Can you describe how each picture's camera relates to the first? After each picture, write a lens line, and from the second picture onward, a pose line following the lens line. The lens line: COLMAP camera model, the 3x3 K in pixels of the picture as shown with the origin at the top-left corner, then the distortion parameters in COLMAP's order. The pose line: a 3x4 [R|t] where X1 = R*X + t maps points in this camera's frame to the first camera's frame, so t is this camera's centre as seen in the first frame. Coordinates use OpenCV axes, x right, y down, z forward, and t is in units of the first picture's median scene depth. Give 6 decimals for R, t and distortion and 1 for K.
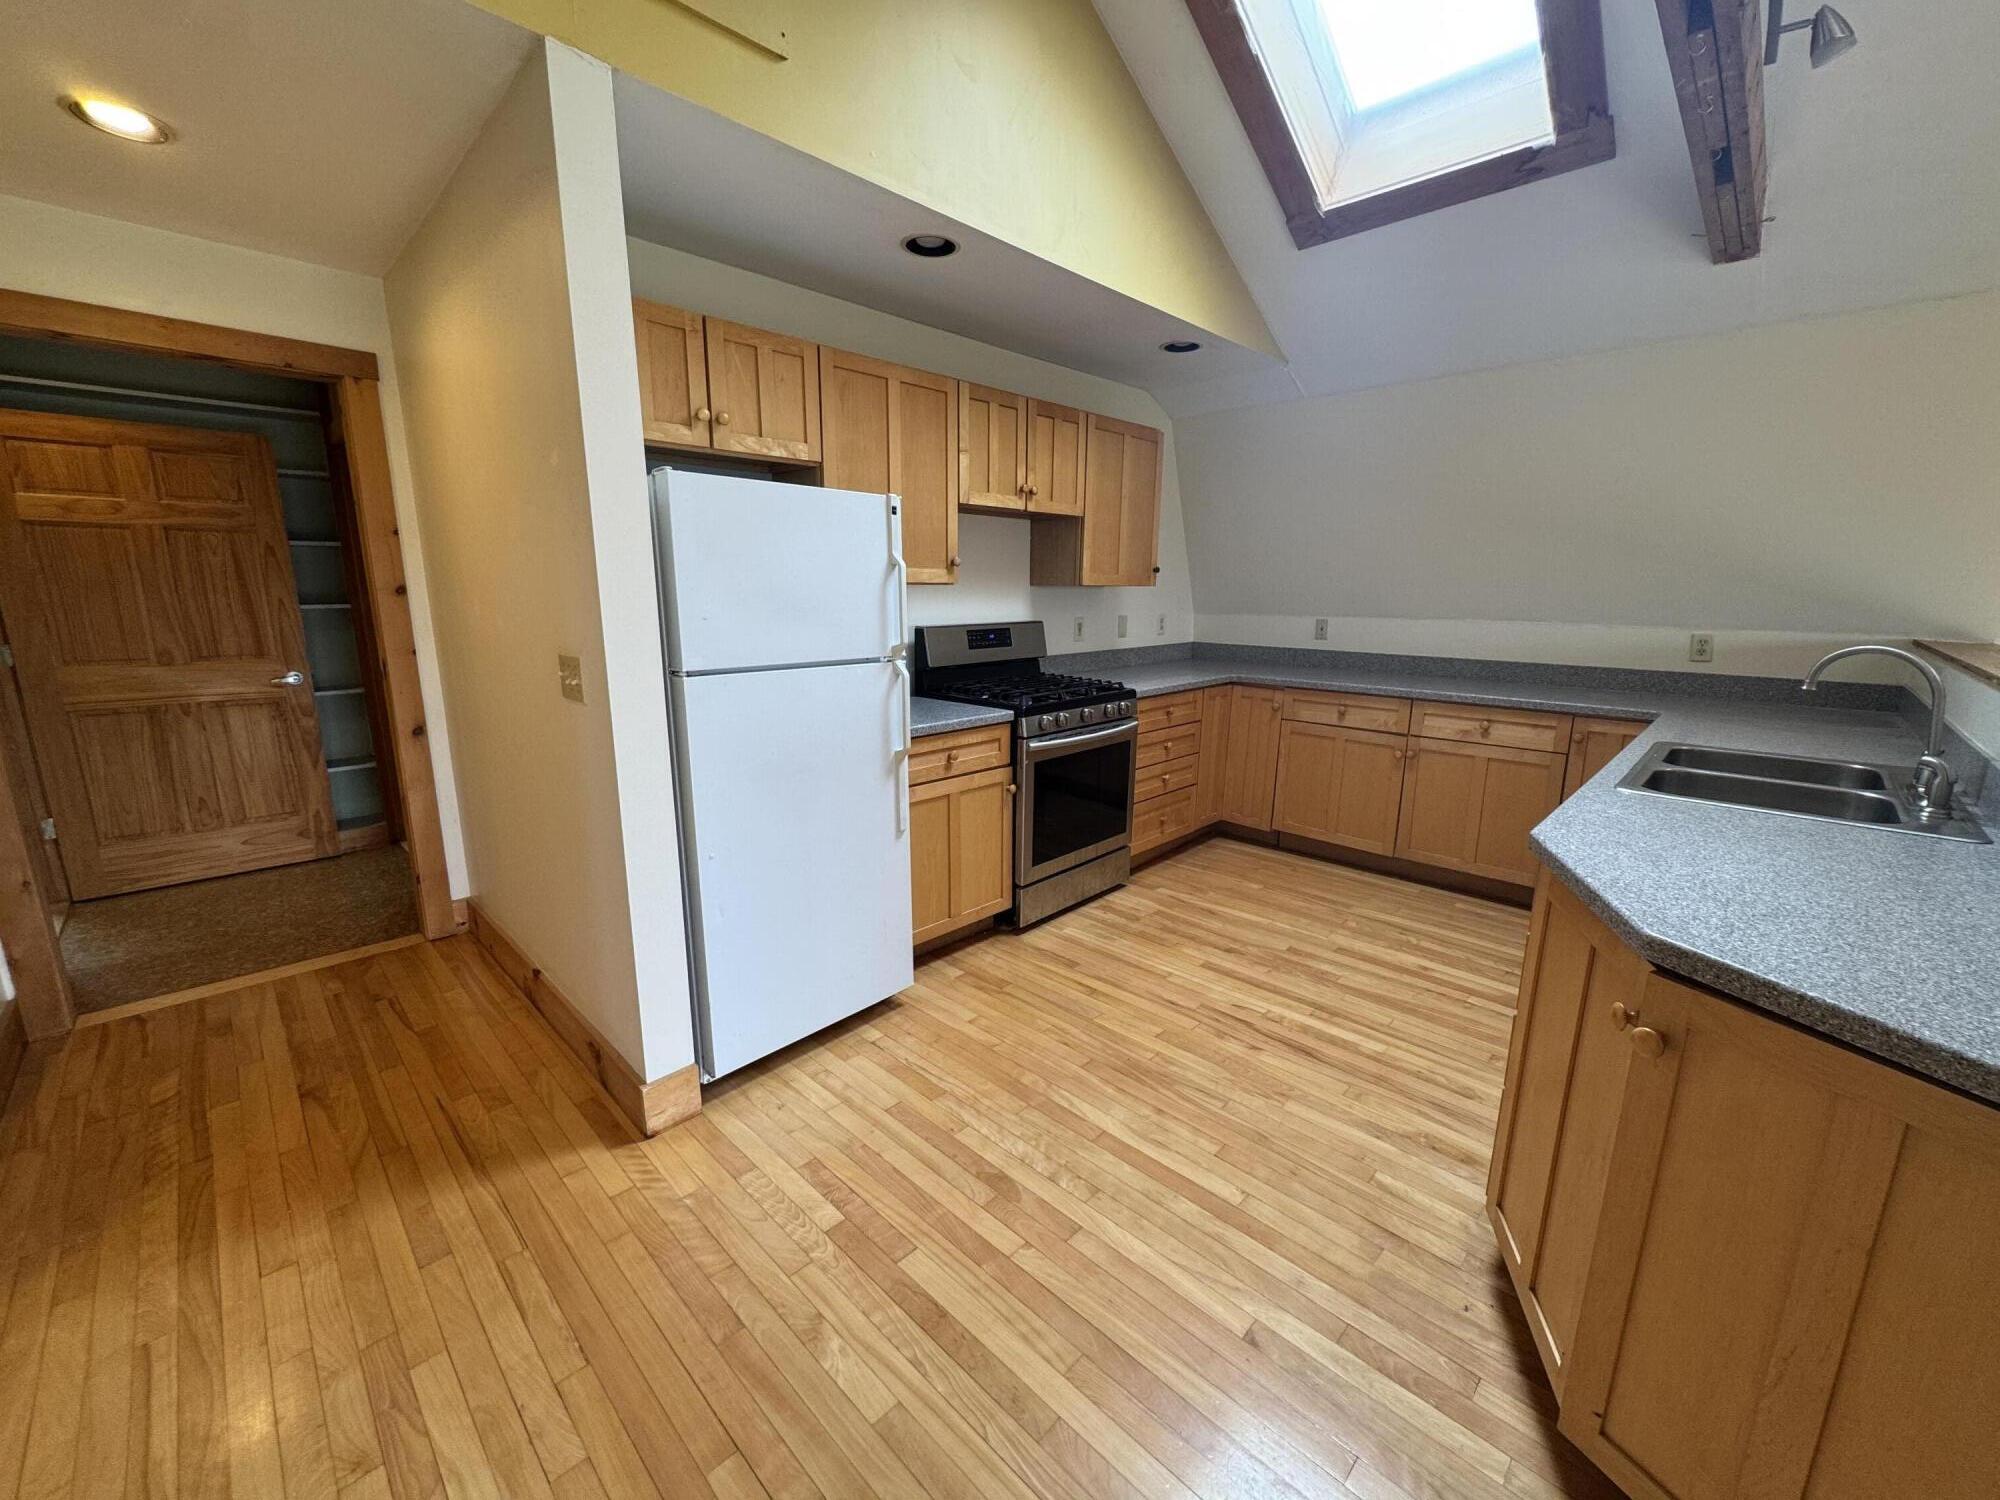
lens RADIAL K [[793.8, 0, 1004.2], [0, 793.8, 752.7], [0, 0, 1]] dist [-0.001317, -0.000244]
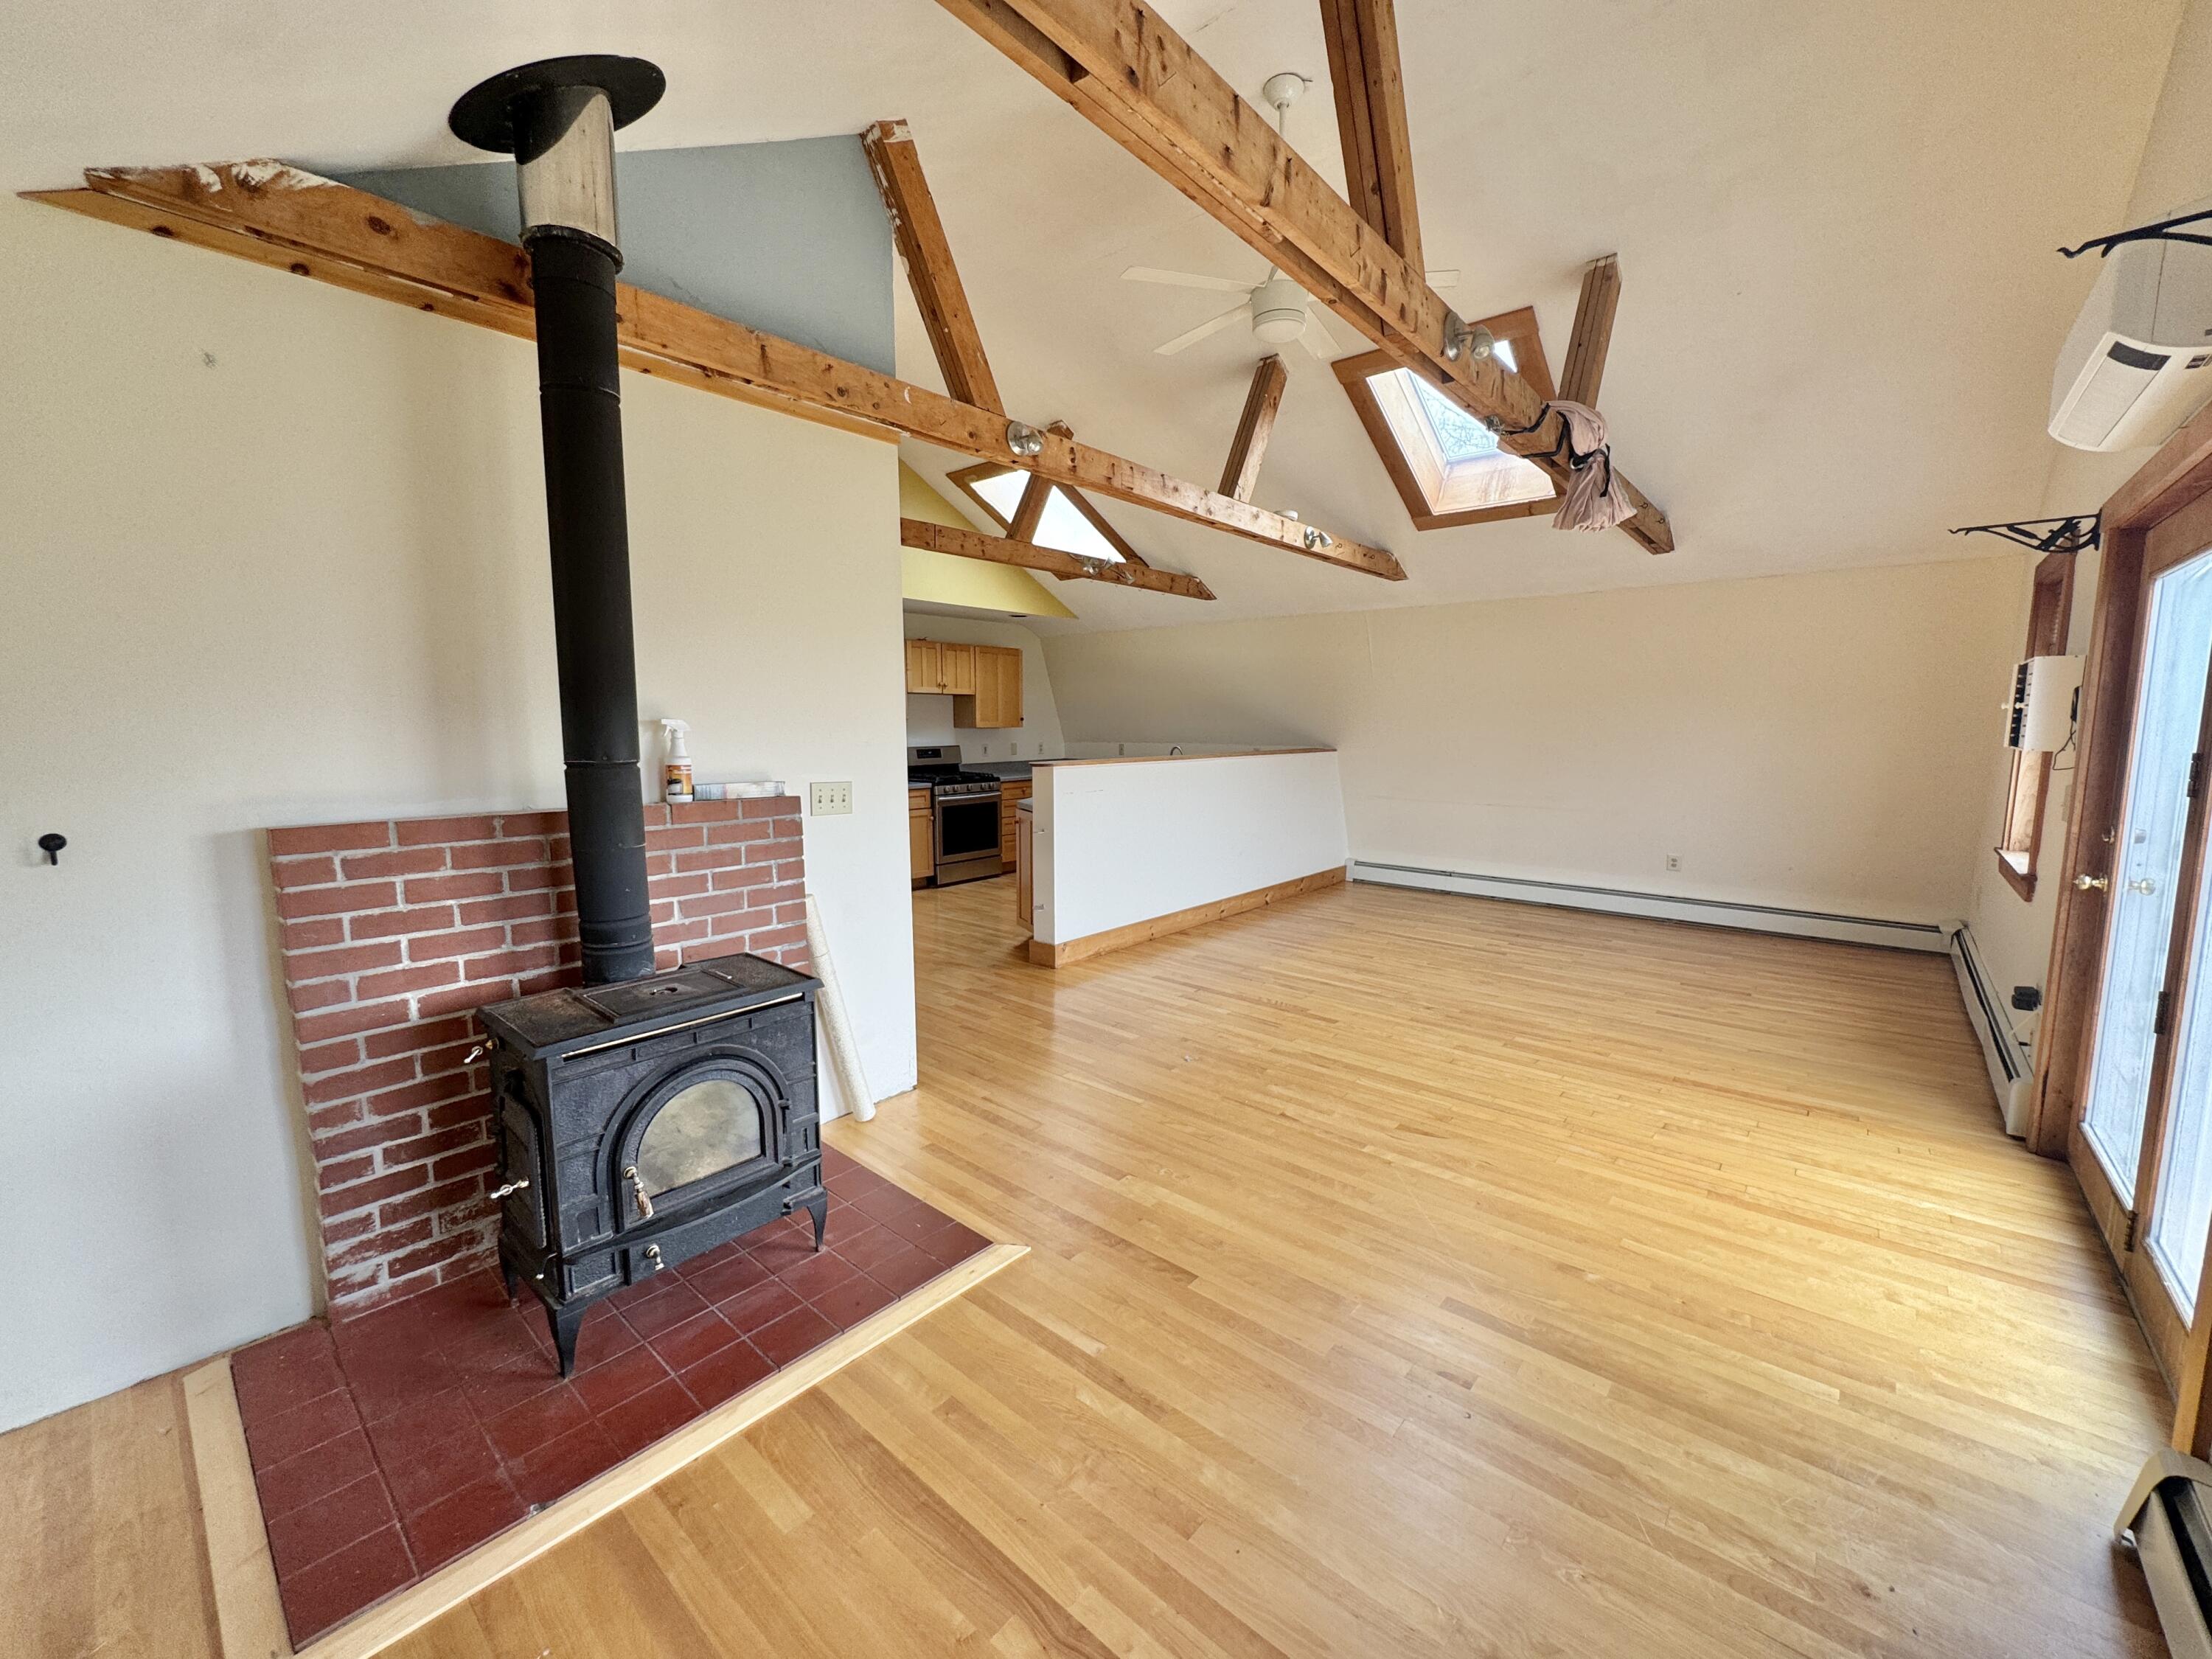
lens RADIAL K [[878.0, 0, 1112.5], [0, 878.0, 833.0], [0, 0, 1]] dist [-0.001317, -0.000244]
pose [[0.997937, -0.022001, 0.060312, 0.332236], [0.027021, 0.996122, -0.083730, 0.278186], [-0.058236, 0.085187, 0.994662, -1.339350]]
